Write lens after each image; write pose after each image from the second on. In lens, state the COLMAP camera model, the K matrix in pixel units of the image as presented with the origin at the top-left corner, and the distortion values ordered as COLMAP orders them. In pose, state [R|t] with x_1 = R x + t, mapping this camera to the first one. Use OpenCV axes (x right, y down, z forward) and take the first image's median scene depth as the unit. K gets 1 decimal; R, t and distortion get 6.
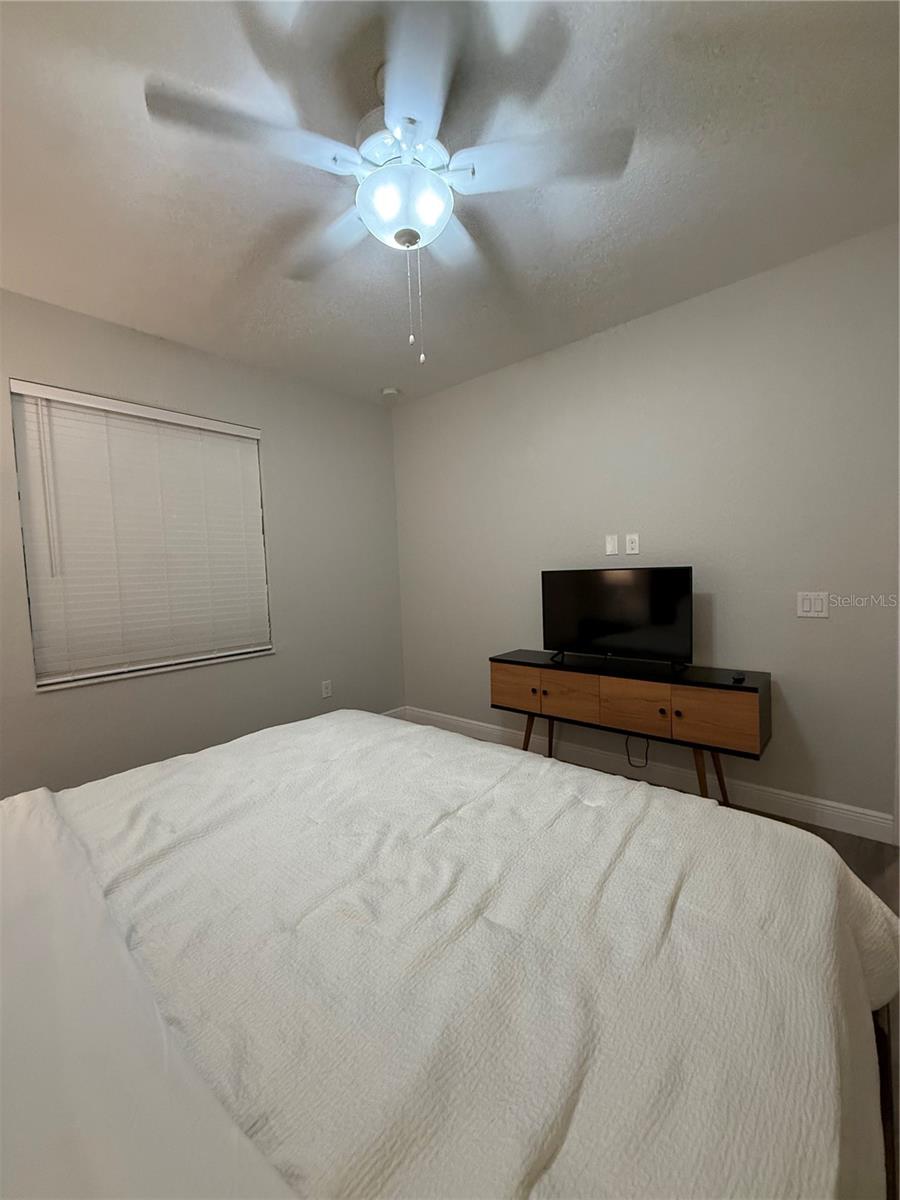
lens RADIAL K [[477.9, 0, 439.9], [0, 477.9, 600.7], [0, 0, 1]] dist [-0.000306, 0.000048]
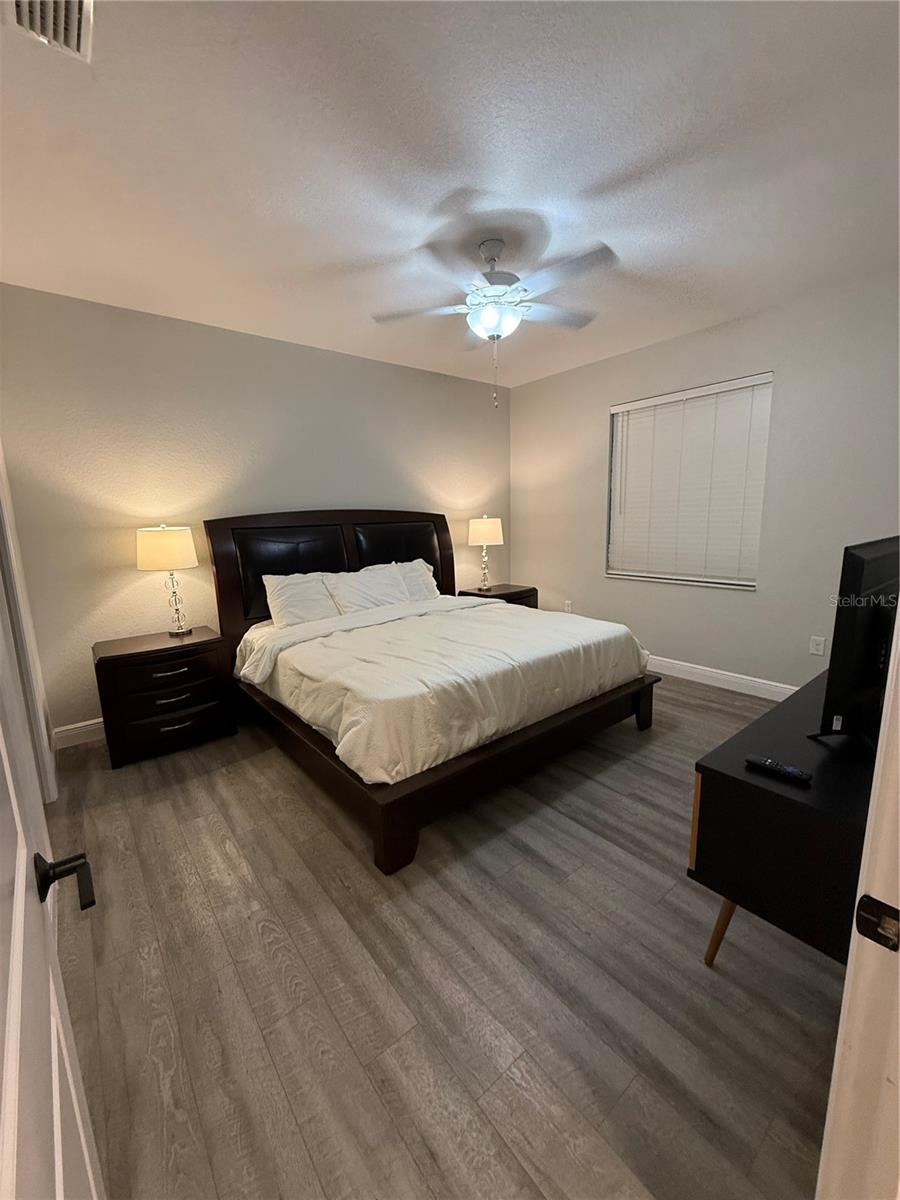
lens RADIAL K [[477.9, 0, 439.9], [0, 477.9, 600.7], [0, 0, 1]] dist [-0.000306, 0.000048]
pose [[-0.176170, 0.215370, -0.960510, 1.077460], [-0.027169, 0.974336, 0.223453, -0.117063], [0.983985, 0.065462, -0.165797, 0.647437]]
